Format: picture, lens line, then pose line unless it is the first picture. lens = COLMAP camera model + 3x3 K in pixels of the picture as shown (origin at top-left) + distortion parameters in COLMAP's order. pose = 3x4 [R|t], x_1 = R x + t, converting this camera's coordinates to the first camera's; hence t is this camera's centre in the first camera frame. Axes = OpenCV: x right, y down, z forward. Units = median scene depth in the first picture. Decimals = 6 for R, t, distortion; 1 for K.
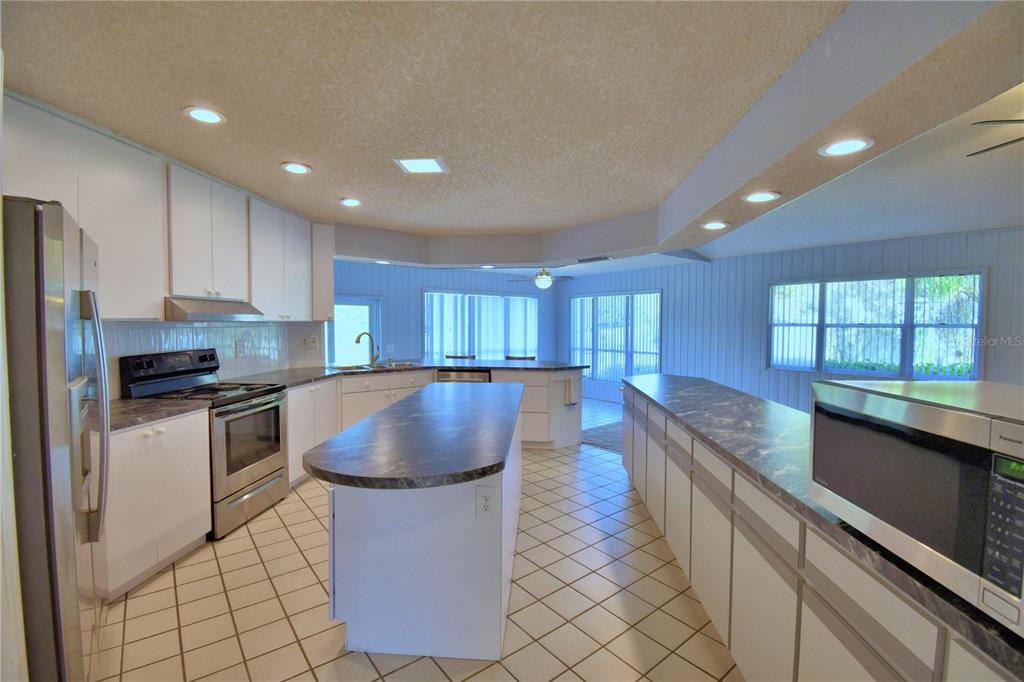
lens RADIAL K [[452.8, 0, 515.5], [0, 452.8, 341.4], [0, 0, 1]] dist [0.001162, -0.000033]
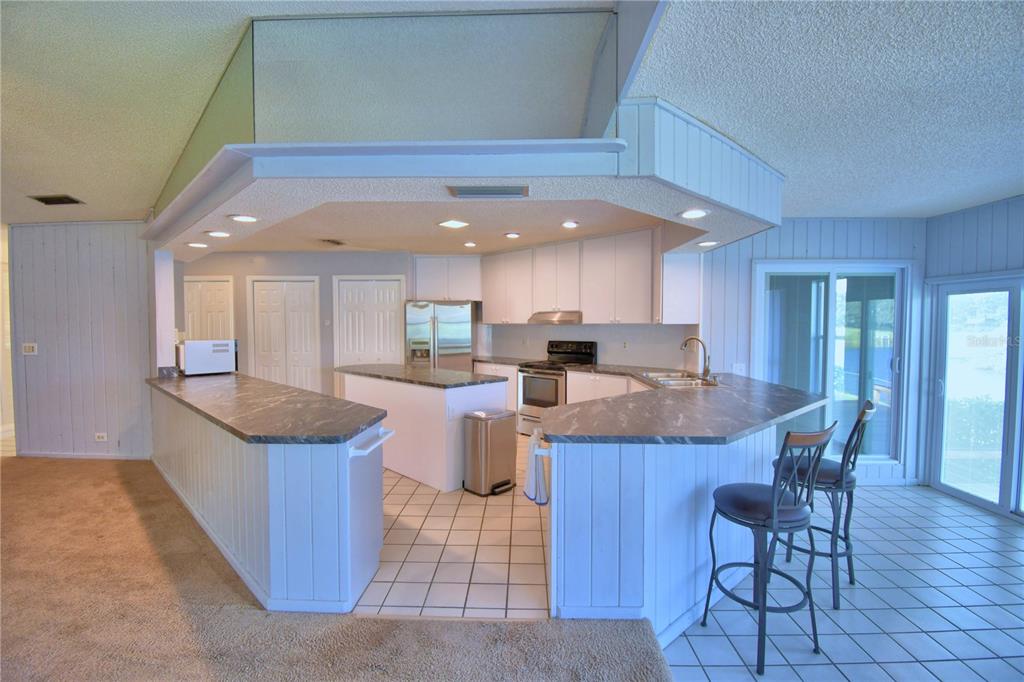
lens RADIAL K [[452.8, 0, 515.5], [0, 452.8, 341.4], [0, 0, 1]] dist [0.001162, -0.000033]
pose [[-0.643381, 0.025730, -0.765113, 0.593337], [-0.033726, 0.997512, 0.061906, -0.061670], [0.764803, 0.065633, -0.640913, 1.509904]]
